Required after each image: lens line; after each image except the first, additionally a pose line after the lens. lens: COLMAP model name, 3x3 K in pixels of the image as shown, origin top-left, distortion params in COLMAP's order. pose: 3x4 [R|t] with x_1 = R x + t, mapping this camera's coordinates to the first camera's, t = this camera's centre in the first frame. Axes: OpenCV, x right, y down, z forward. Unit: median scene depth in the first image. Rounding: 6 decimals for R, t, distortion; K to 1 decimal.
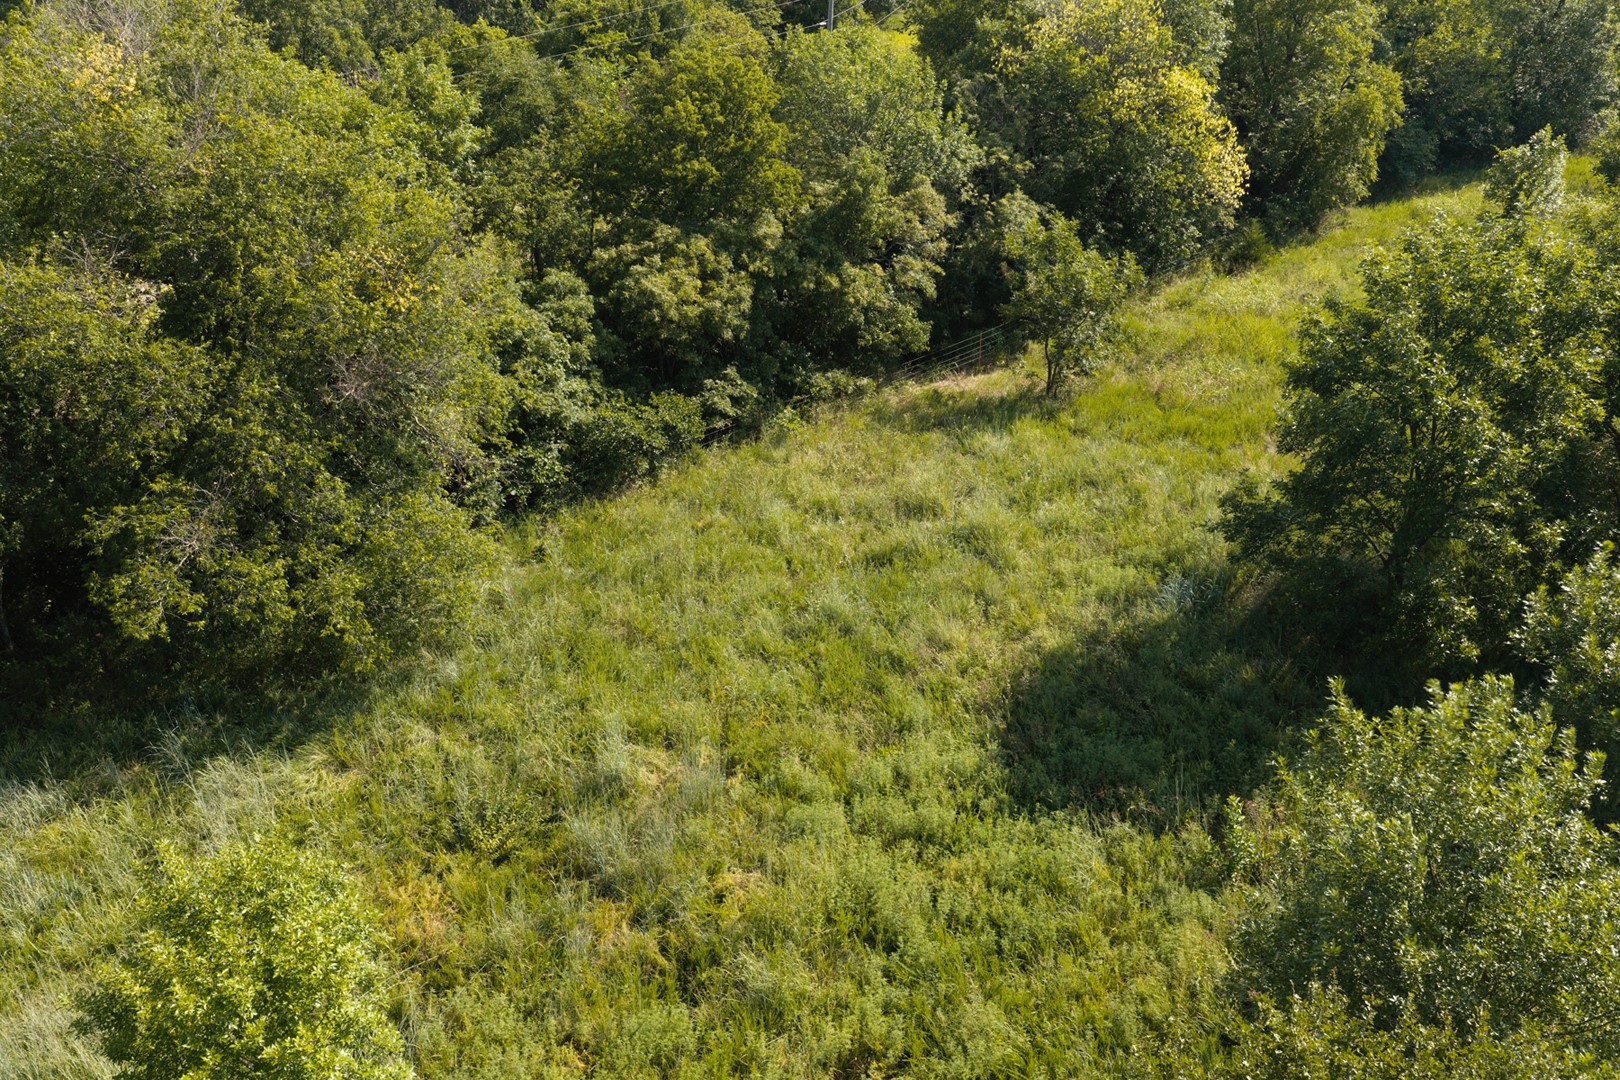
lens RADIAL K [[1347.8, 0, 812.2], [0, 1347.8, 545.2], [0, 0, 1]] dist [0.016595, -0.026206]
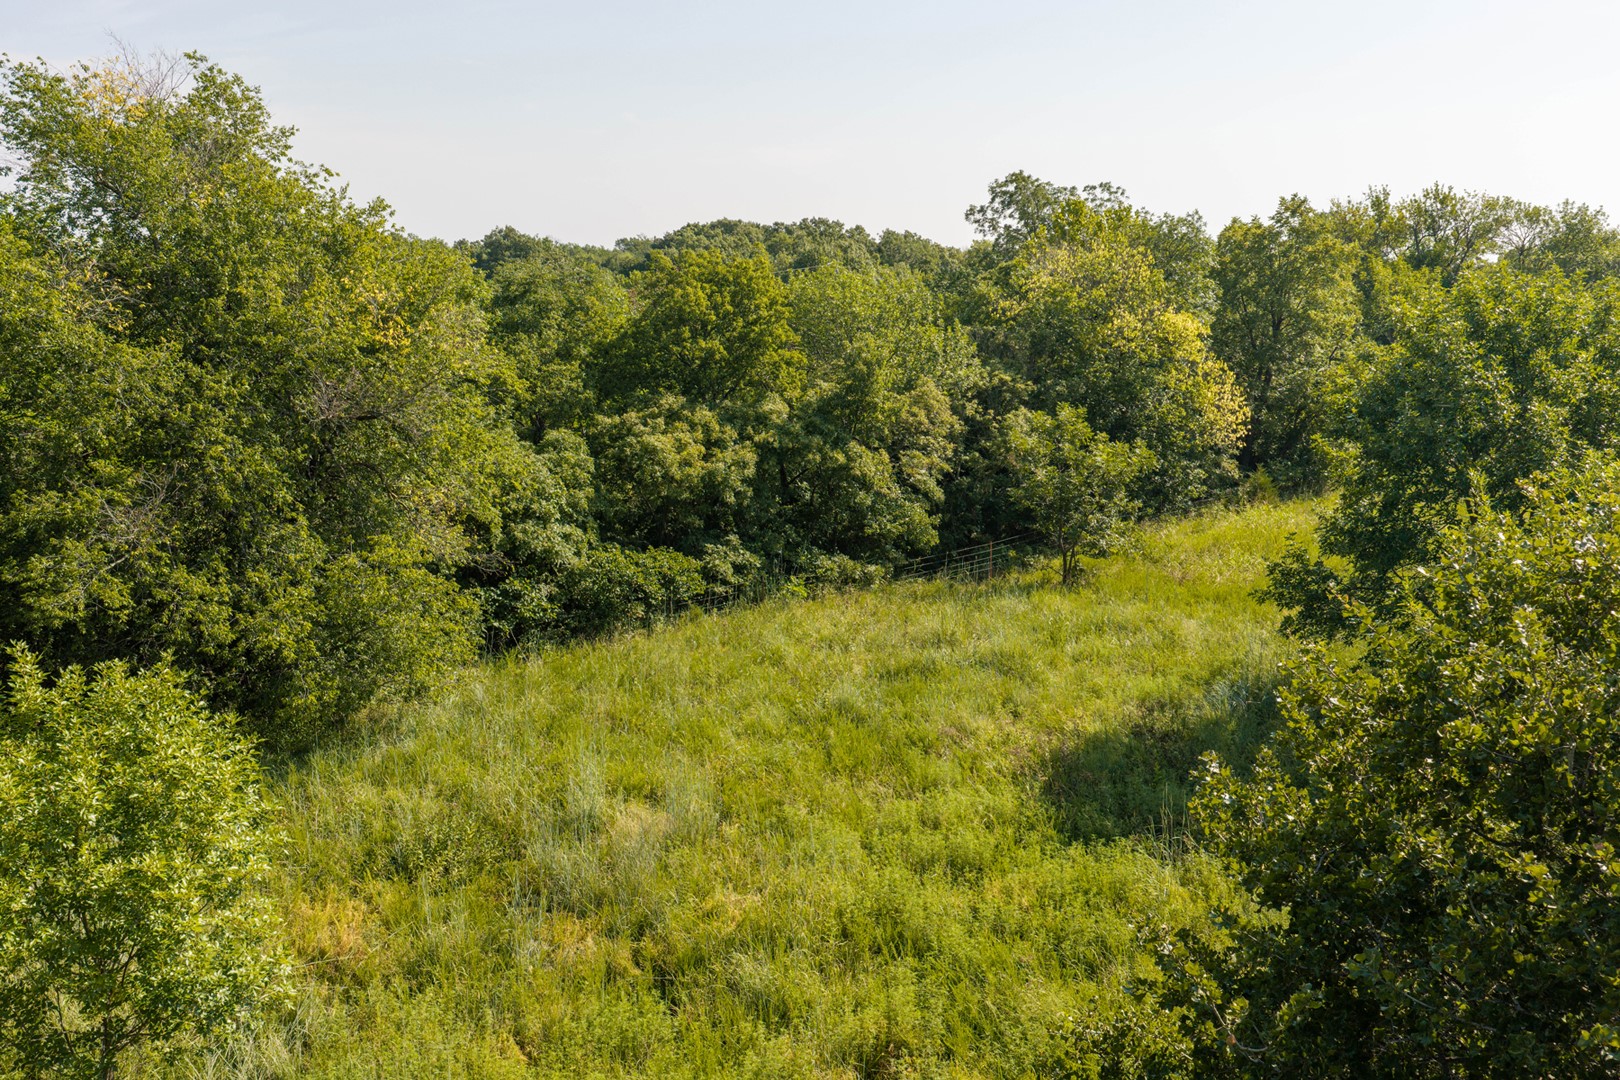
lens RADIAL K [[1347.8, 0, 811.8], [0, 1347.8, 533.9], [0, 0, 1]] dist [0.016595, -0.026206]
pose [[0.999992, 0.004084, -0.000461, -0.004558], [-0.004030, 0.952297, -0.305147, 0.173947], [-0.000807, 0.305146, 0.952305, 0.095575]]
